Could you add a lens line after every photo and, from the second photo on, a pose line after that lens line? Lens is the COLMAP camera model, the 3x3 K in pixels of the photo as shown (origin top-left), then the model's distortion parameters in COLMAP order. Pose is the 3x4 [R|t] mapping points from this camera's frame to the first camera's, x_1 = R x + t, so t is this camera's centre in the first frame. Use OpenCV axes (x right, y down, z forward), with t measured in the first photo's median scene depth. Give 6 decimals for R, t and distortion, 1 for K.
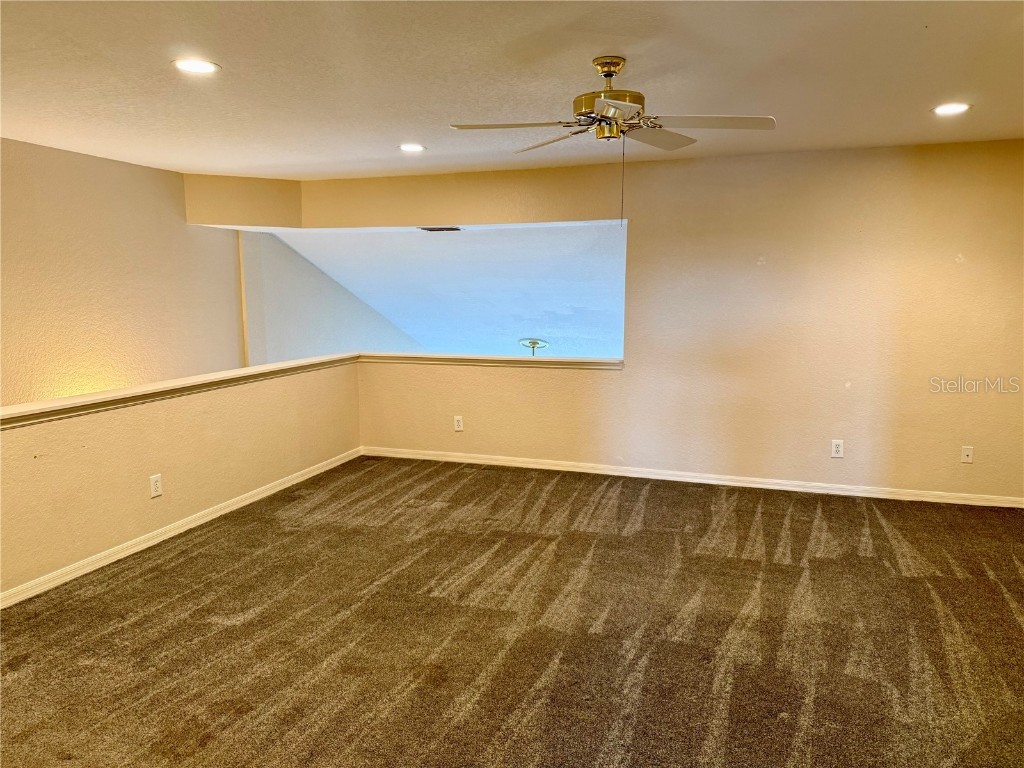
lens RADIAL K [[718.7, 0, 518.7], [0, 718.7, 386.0], [0, 0, 1]] dist [0.143467, -0.199620]
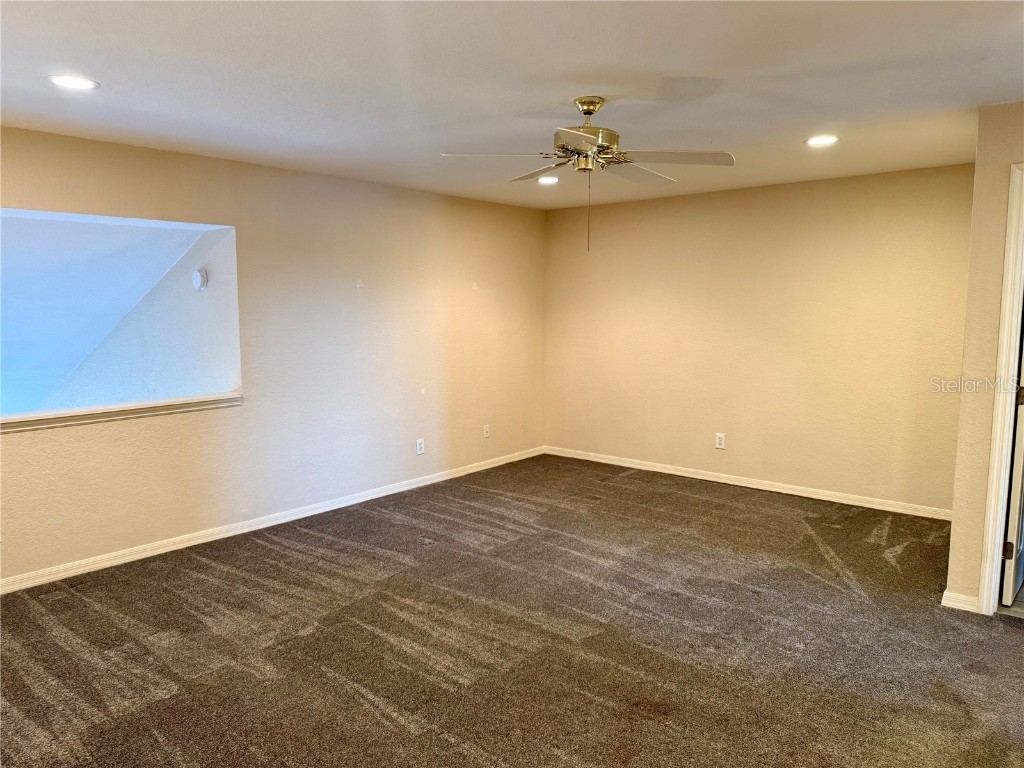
lens RADIAL K [[718.7, 0, 518.7], [0, 718.7, 386.0], [0, 0, 1]] dist [0.143467, -0.199620]
pose [[0.384717, -0.104518, 0.917098, -0.625236], [0.133580, 0.989413, 0.056723, -0.061351], [-0.913318, 0.100684, 0.394606, 0.455026]]
